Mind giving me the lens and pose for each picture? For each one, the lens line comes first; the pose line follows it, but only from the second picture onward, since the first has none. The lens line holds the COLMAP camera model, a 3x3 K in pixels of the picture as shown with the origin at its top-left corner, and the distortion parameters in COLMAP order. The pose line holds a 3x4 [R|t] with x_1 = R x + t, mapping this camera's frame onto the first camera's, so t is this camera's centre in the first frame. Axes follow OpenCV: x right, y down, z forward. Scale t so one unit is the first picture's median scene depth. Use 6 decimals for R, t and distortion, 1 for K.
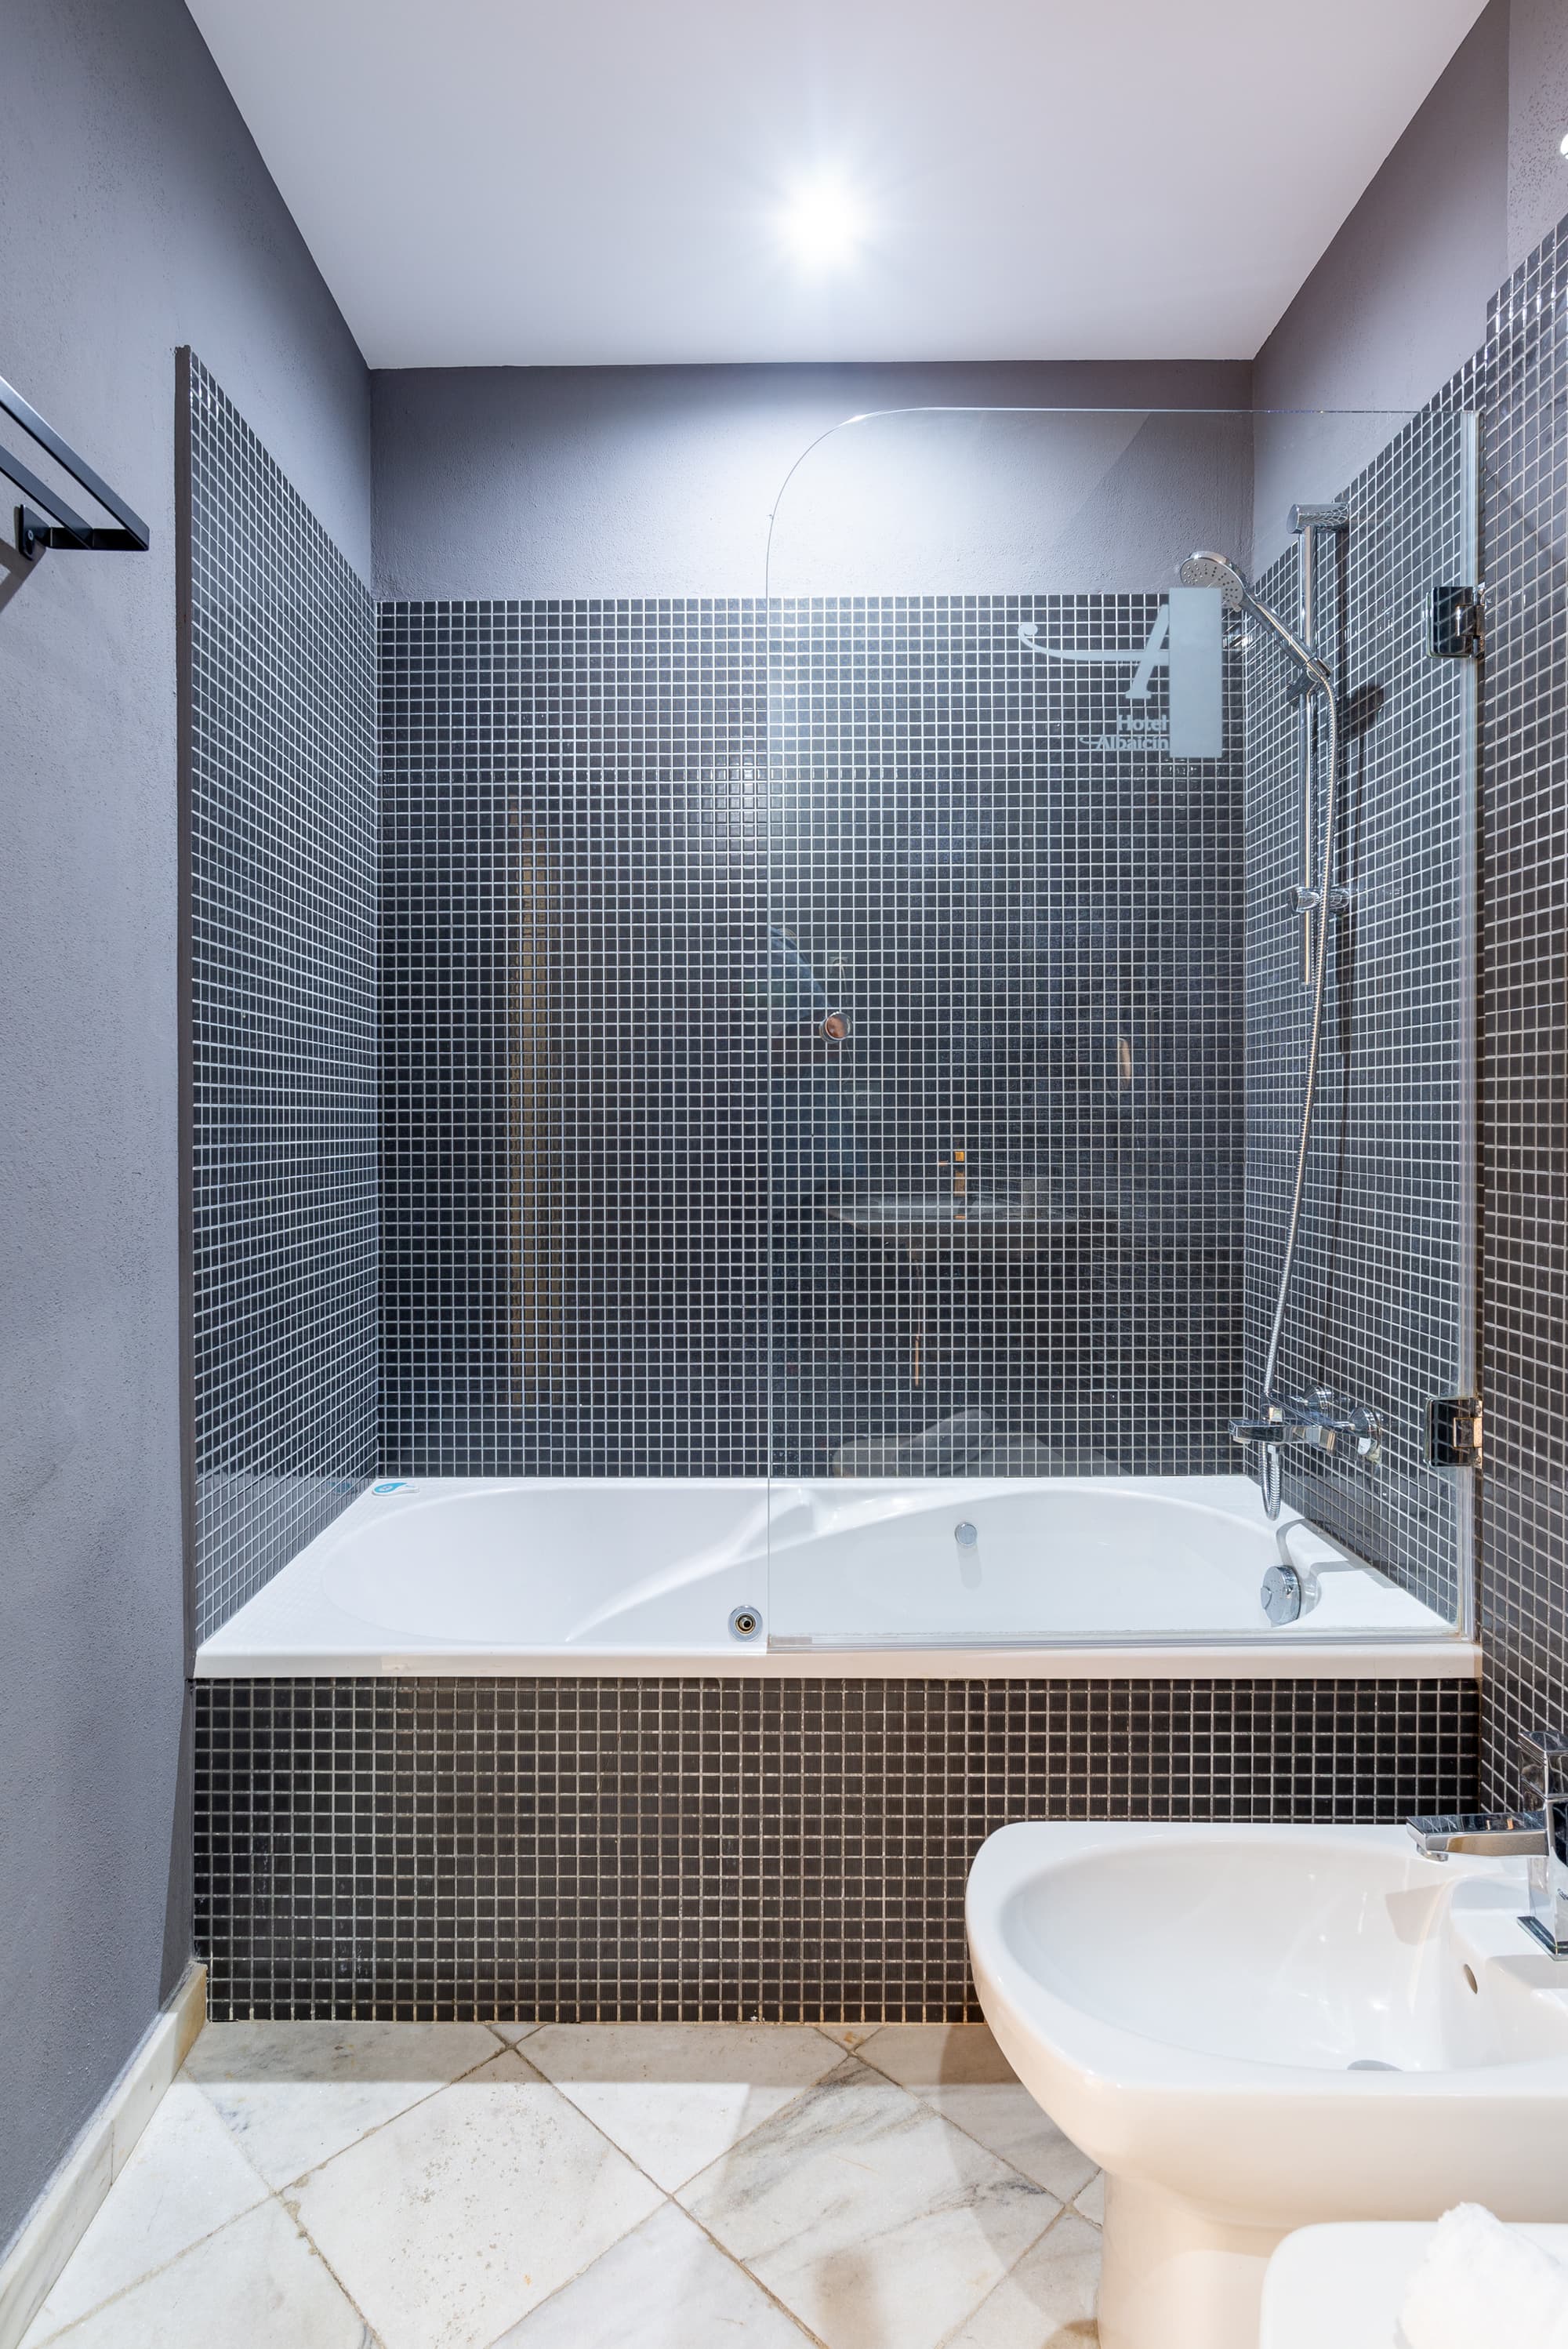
lens RADIAL K [[1253.6, 0, 789.1], [0, 1253.6, 1161.9], [0, 0, 1]] dist [-0.021386, 0.014501]
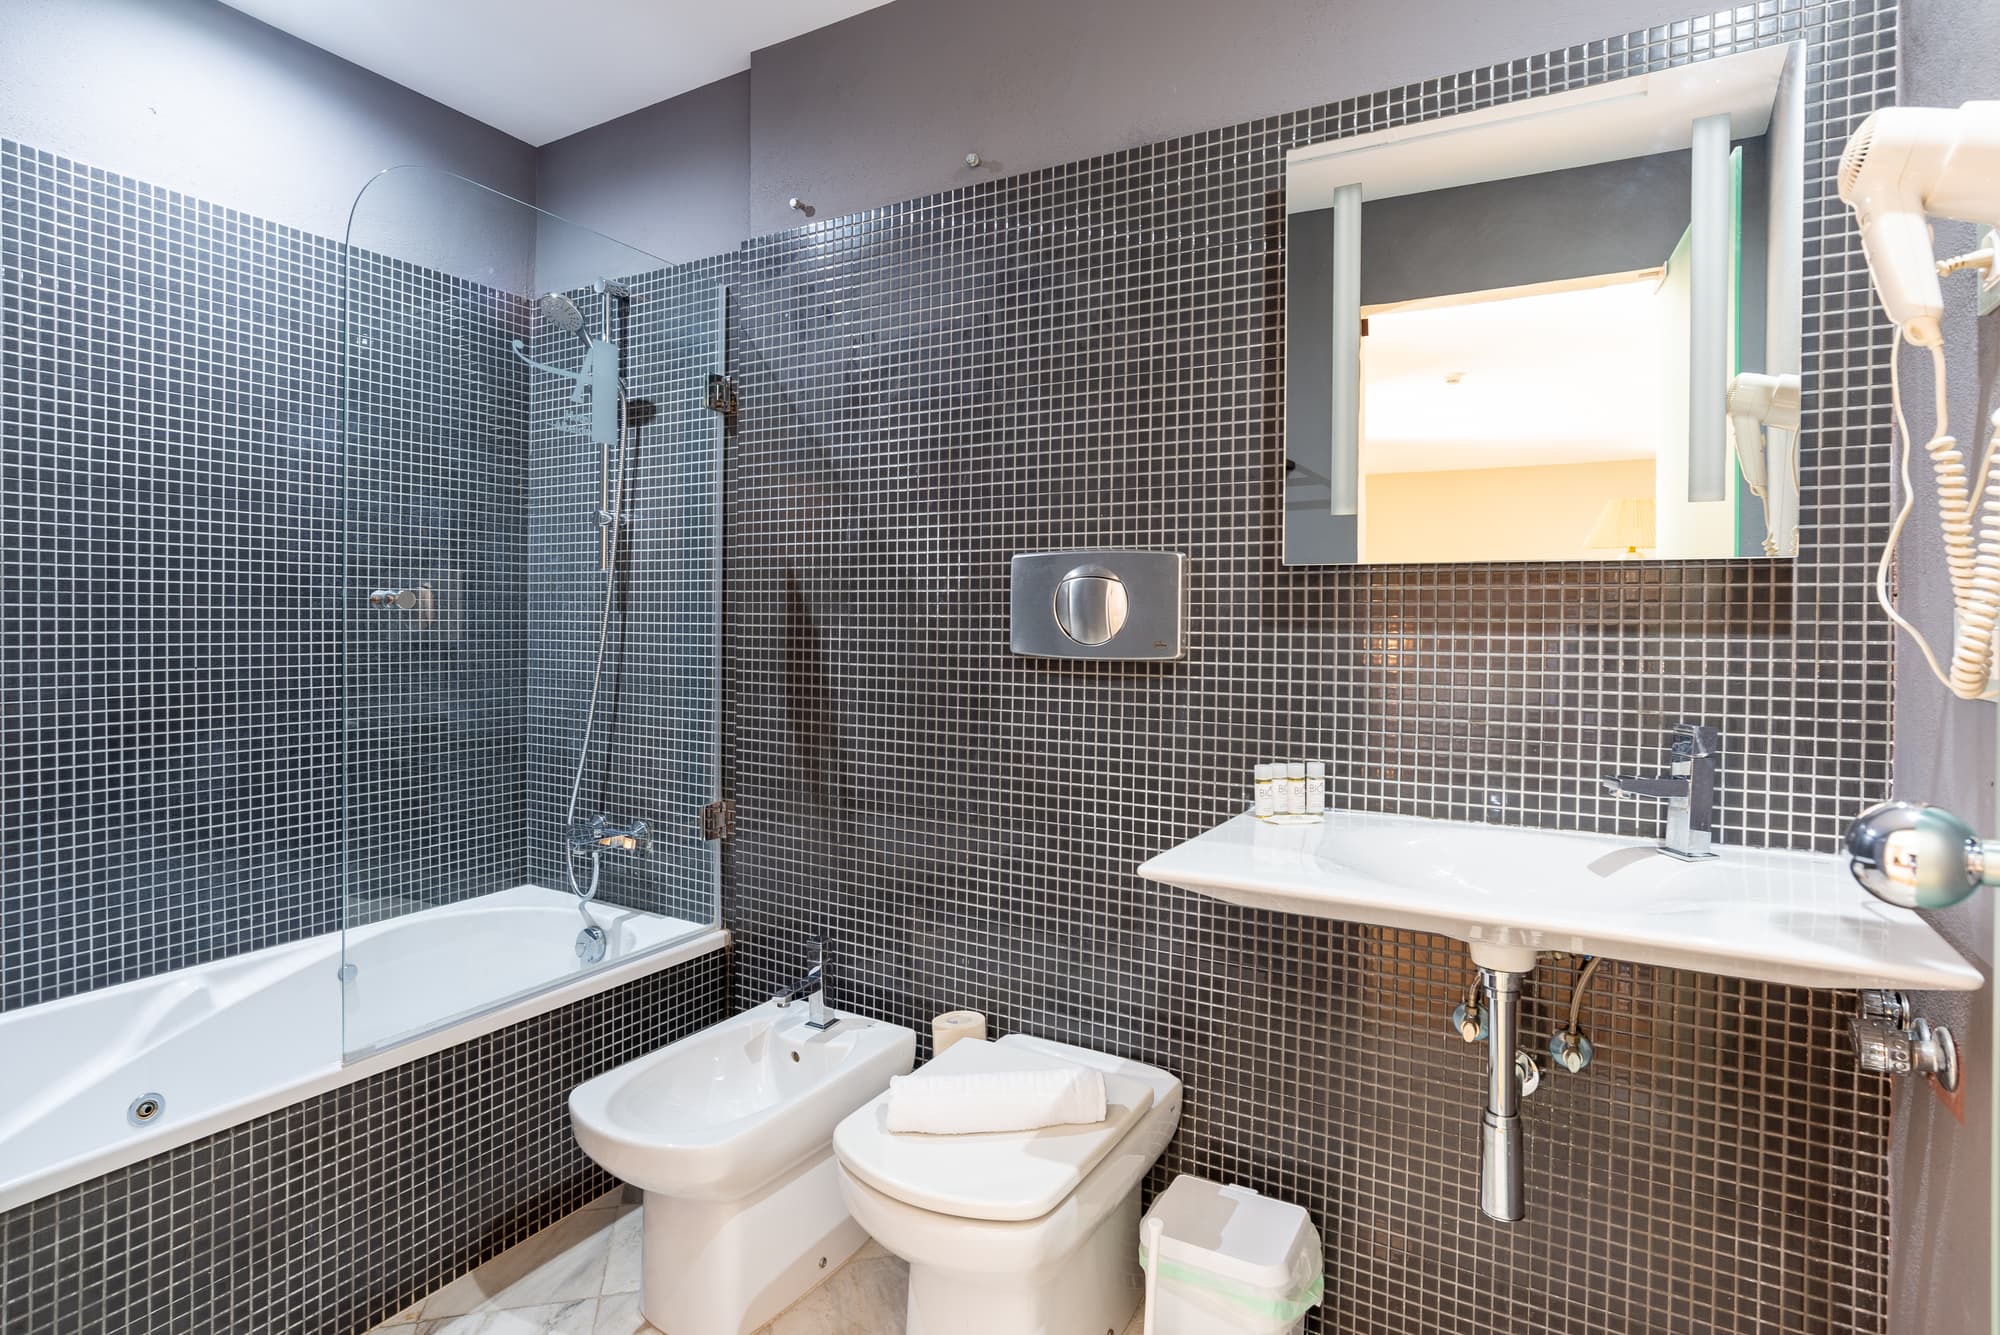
lens RADIAL K [[1035.1, 0, 1004.0], [0, 1035.1, 695.9], [0, 0, 1]] dist [-0.042008, 0.023729]
pose [[0.479123, -0.054619, 0.876047, -0.600948], [0.010528, 0.998348, 0.056486, -0.055278], [-0.877684, -0.017841, 0.478907, -0.128051]]
